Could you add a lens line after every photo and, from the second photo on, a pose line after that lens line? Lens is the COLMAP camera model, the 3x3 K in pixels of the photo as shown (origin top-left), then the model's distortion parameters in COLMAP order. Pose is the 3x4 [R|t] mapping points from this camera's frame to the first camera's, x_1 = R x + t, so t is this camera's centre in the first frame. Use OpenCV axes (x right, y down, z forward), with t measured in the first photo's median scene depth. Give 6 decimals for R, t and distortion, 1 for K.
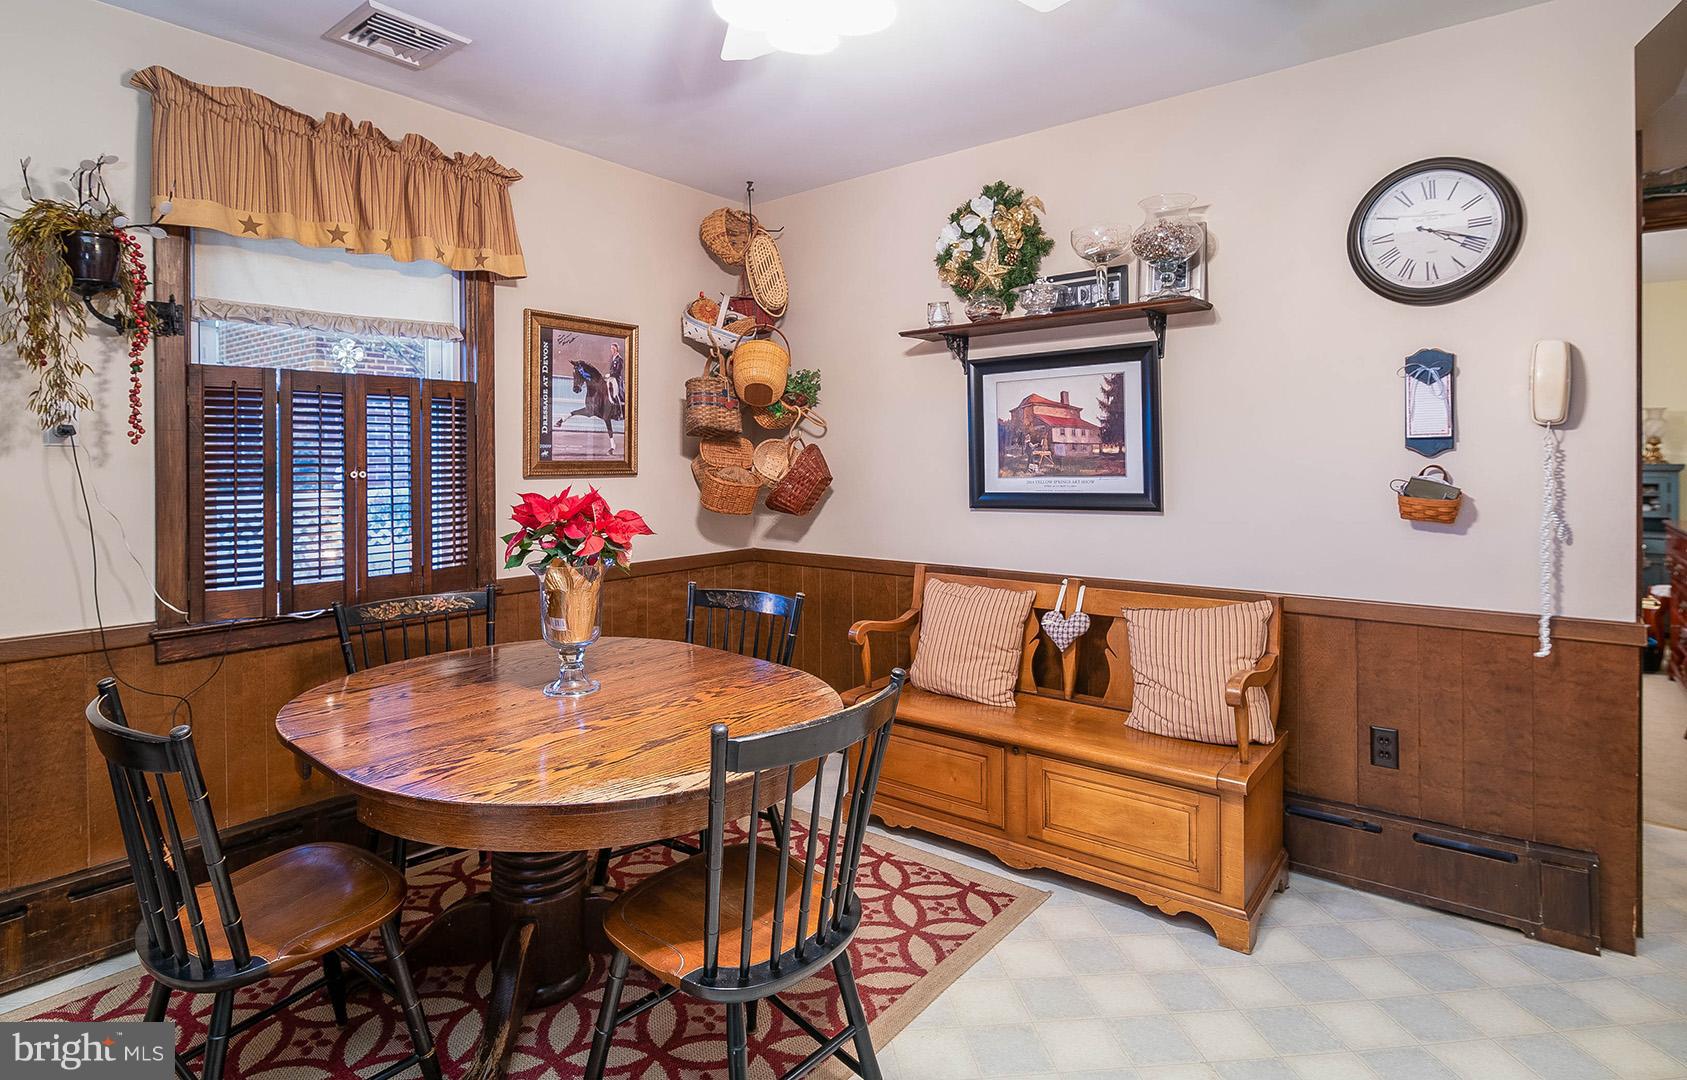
lens RADIAL K [[872.3, 0, 799.5], [0, 872.3, 540.7], [0, 0, 1]] dist [-0.000189, 0.000128]
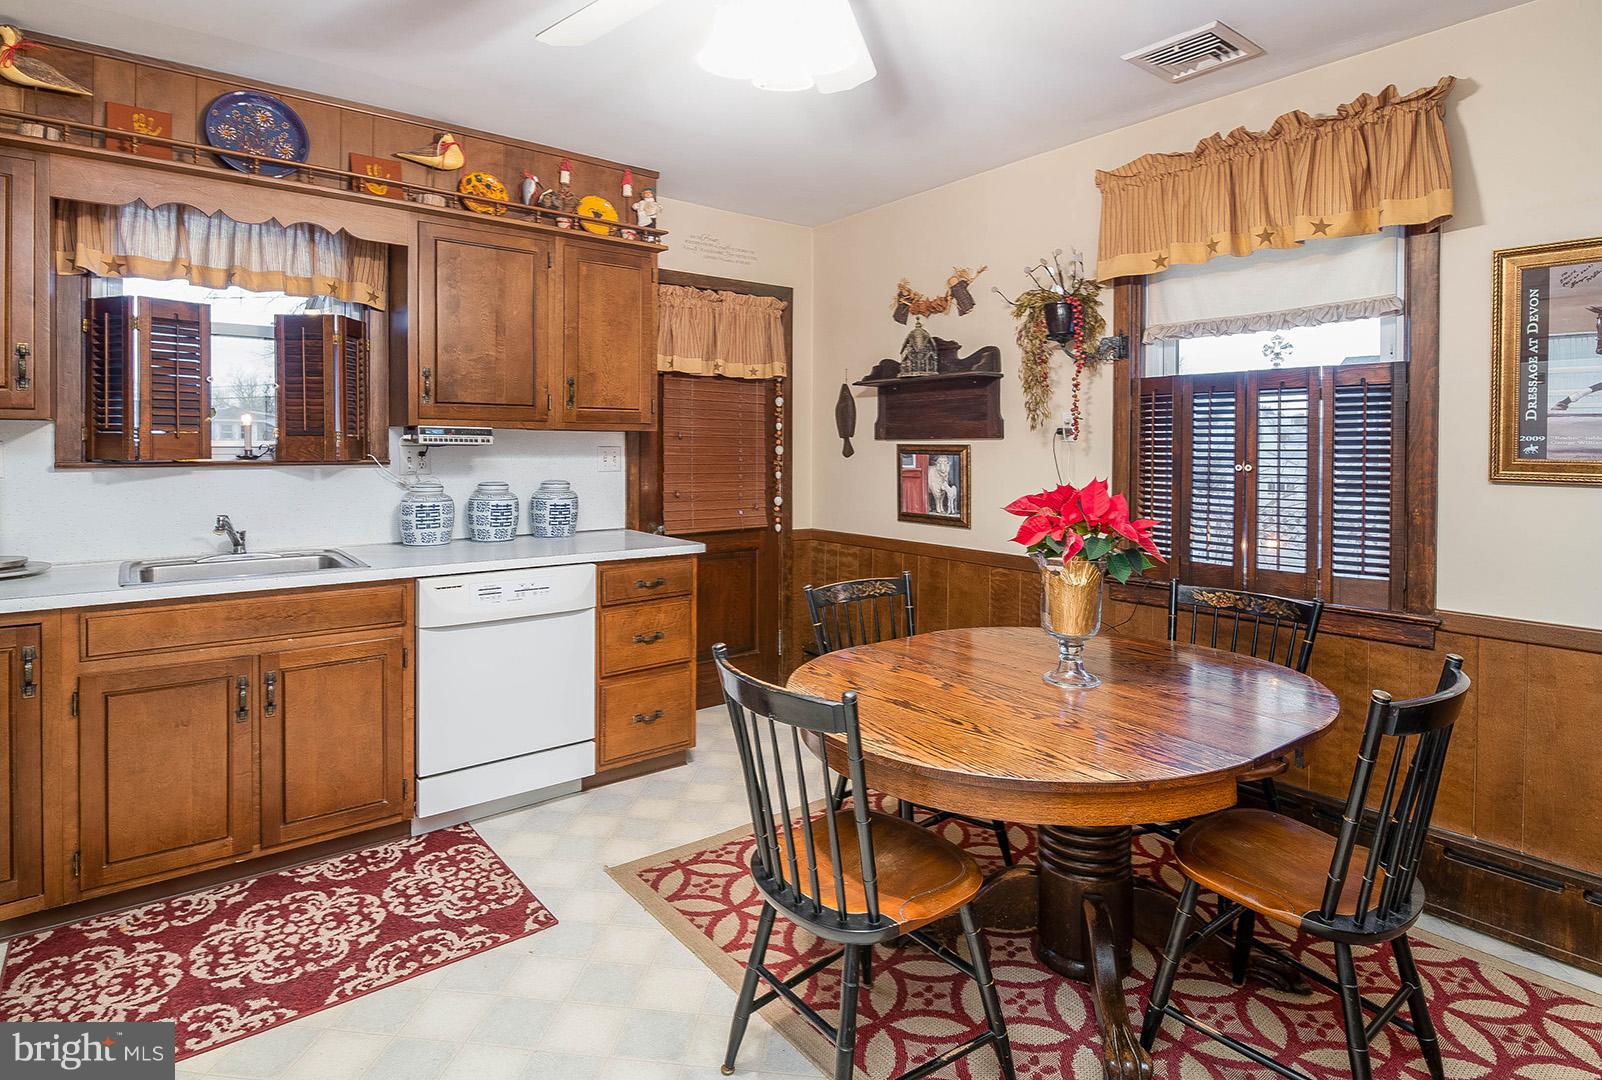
lens RADIAL K [[837.8, 0, 801.0], [0, 837.8, 540.0], [0, 0, 1]] dist [-0.002625, -0.000662]
pose [[-0.201288, 0.111165, -0.973204, 0.321368], [-0.100989, 0.985890, 0.133502, -0.038911], [0.974312, 0.125155, -0.187221, 0.374899]]
